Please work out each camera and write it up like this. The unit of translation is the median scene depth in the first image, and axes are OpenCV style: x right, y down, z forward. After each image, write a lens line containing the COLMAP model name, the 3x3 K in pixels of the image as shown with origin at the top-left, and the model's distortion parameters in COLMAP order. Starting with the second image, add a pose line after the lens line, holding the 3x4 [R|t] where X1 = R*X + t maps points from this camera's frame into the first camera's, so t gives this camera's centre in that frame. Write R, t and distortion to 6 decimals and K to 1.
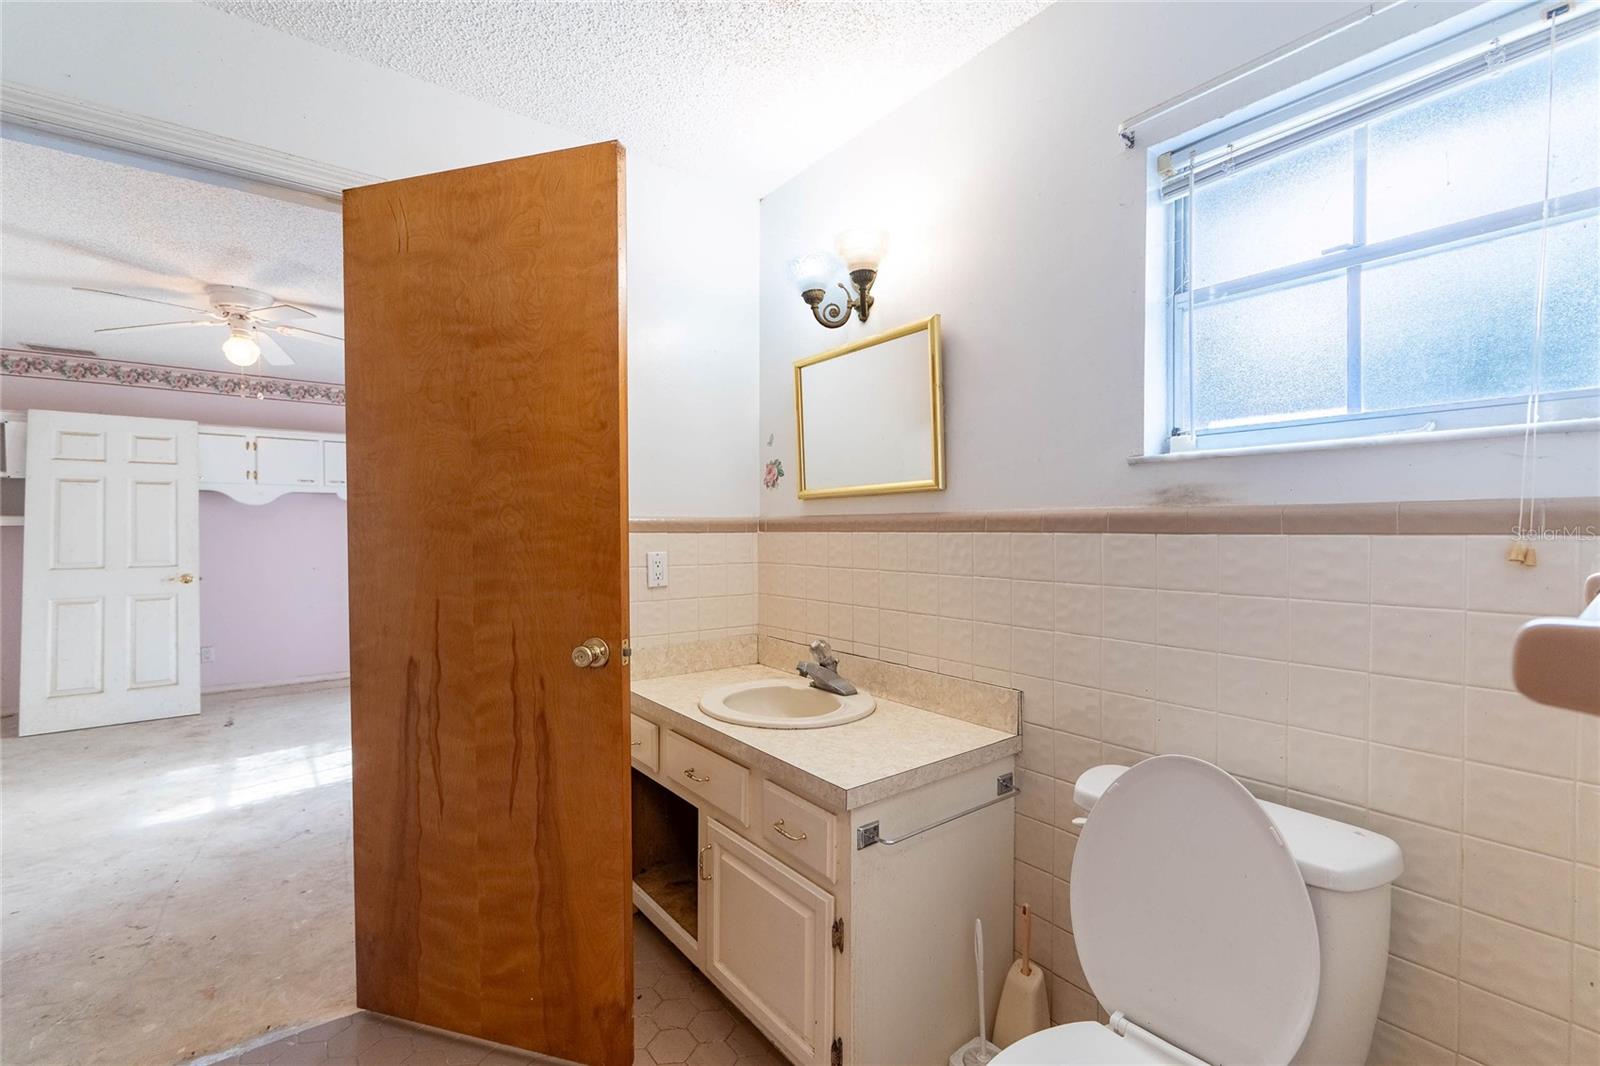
lens RADIAL K [[683.6, 0, 798.5], [0, 683.6, 530.6], [0, 0, 1]] dist [-0.004571, -0.000630]
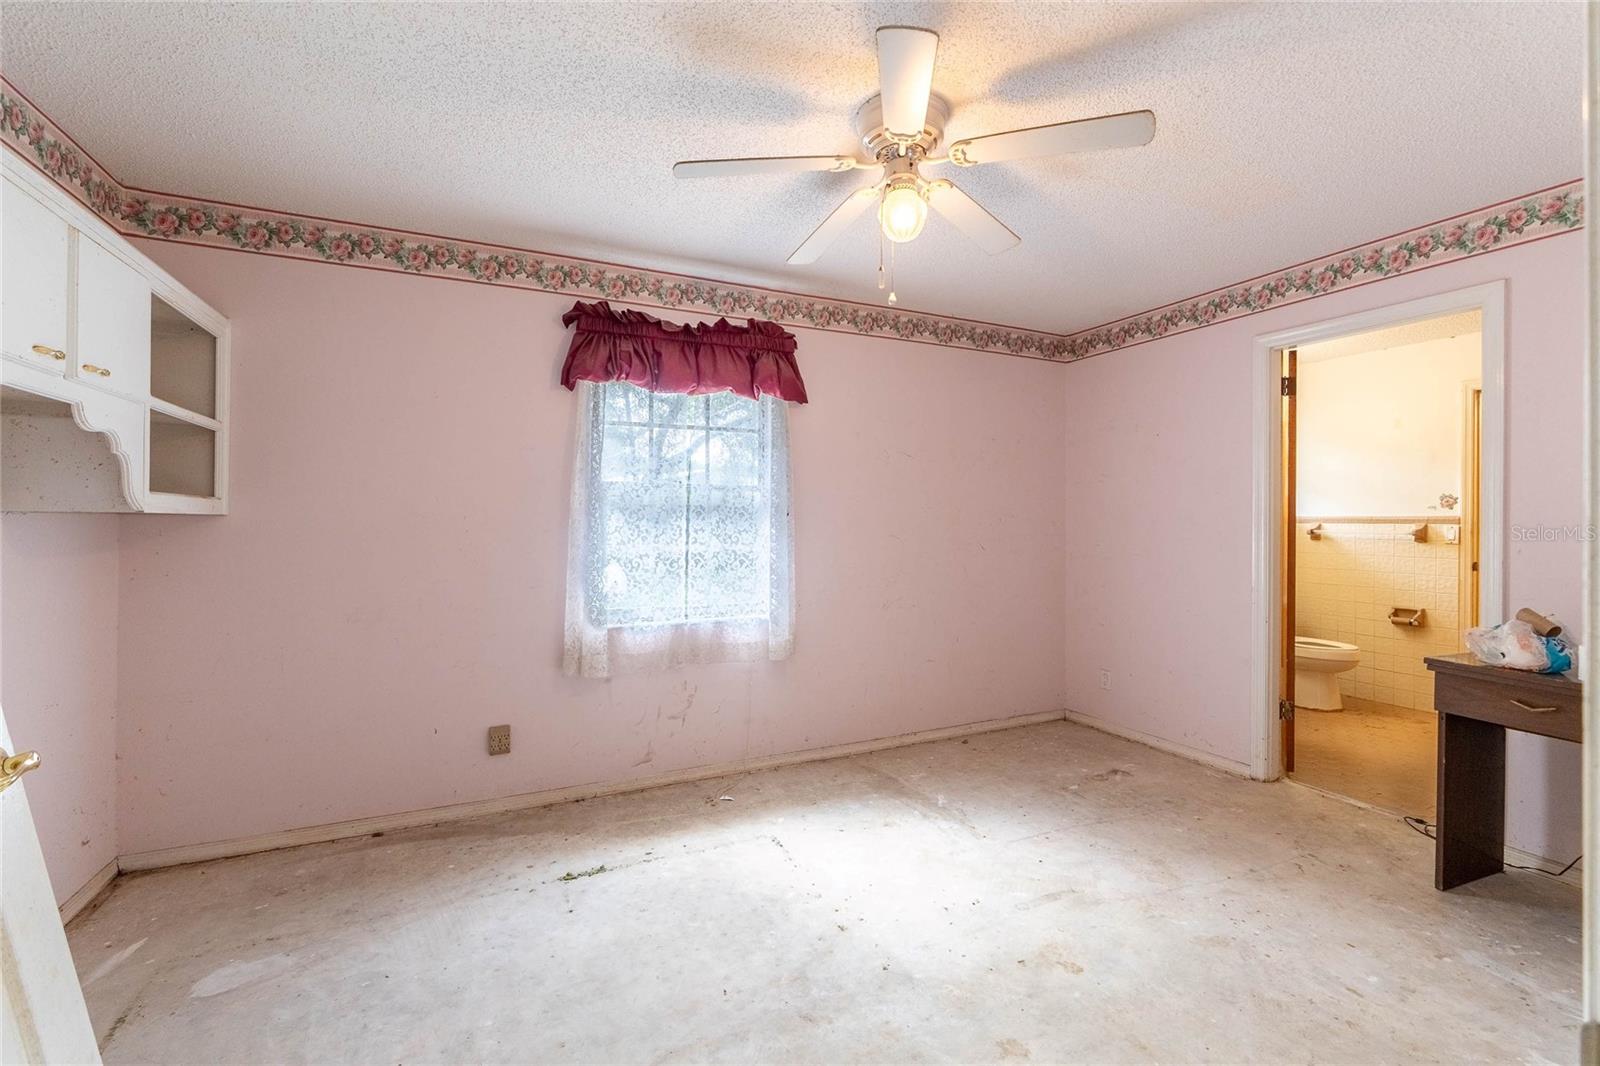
lens RADIAL K [[683.6, 0, 807.3], [0, 683.6, 519.7], [0, 0, 1]] dist [-0.004571, -0.000630]
pose [[0.205128, -0.000328, 0.978735, -2.363881], [-0.008408, 0.999962, 0.002098, -0.003589], [-0.978699, -0.008660, 0.205118, 1.646508]]
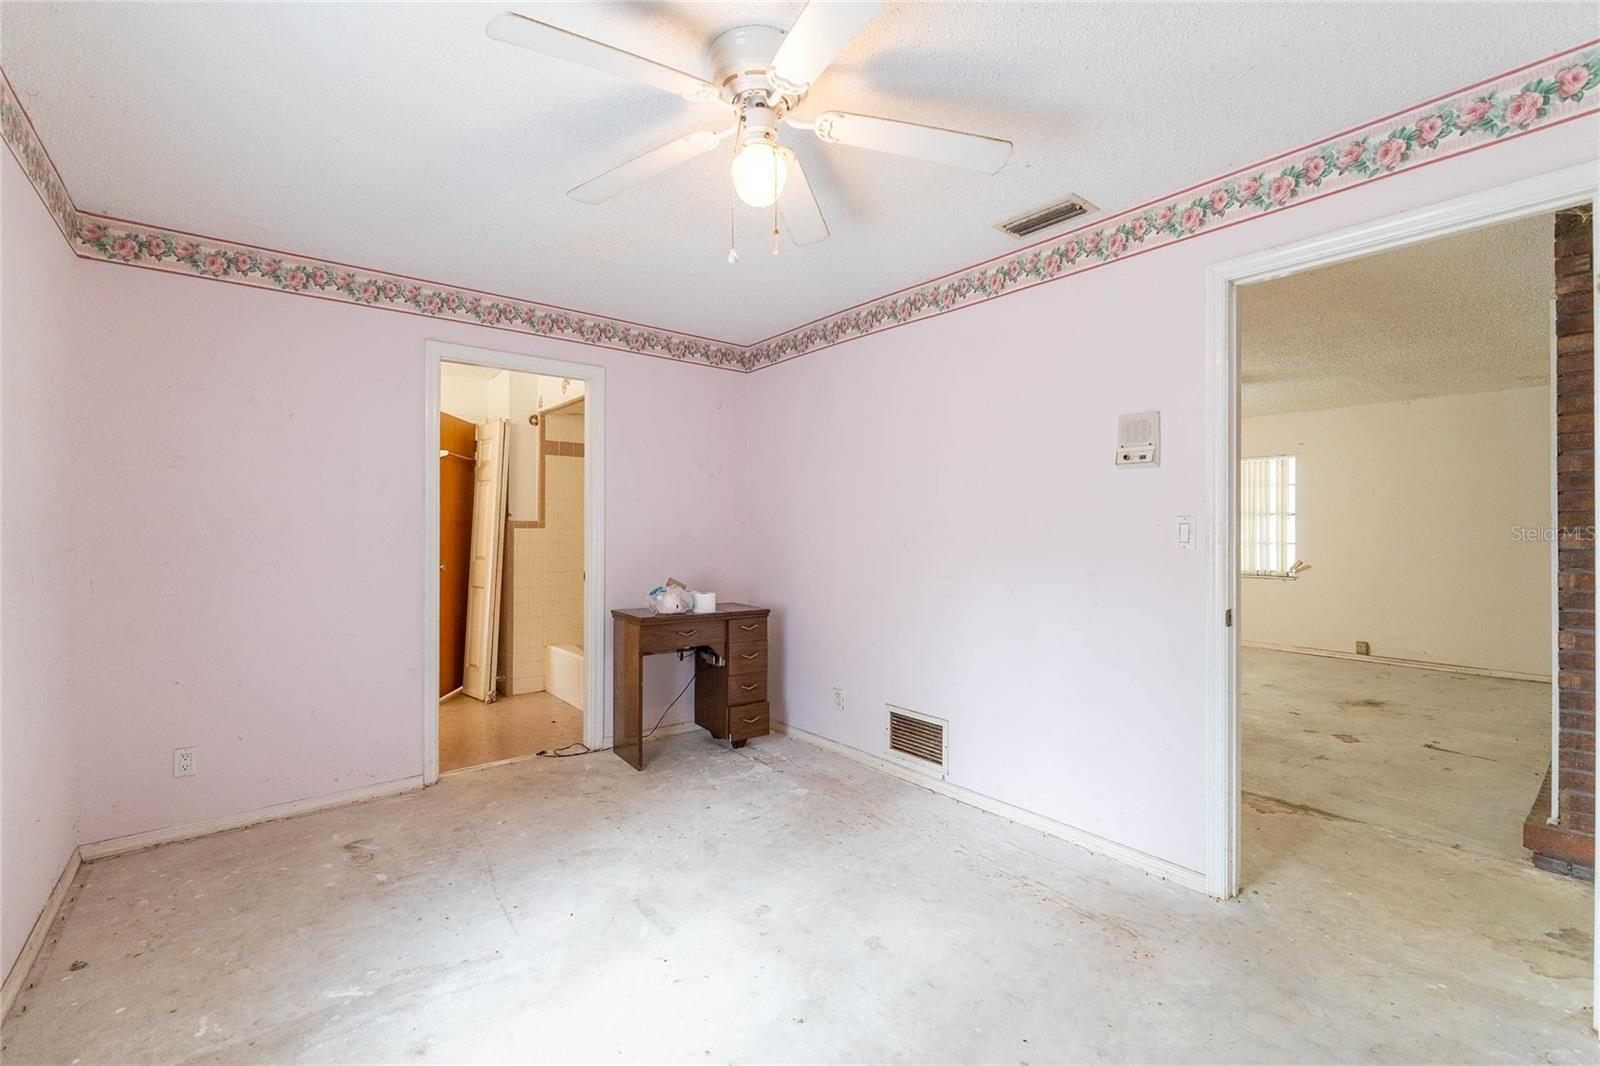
lens RADIAL K [[683.6, 0, 812.8], [0, 683.6, 527.5], [0, 0, 1]] dist [-0.004571, -0.000630]
pose [[-0.999520, -0.002495, -0.030893, -1.422906], [-0.002278, 0.999972, -0.007081, 0.007762], [0.030910, -0.007007, -0.999498, 2.568360]]
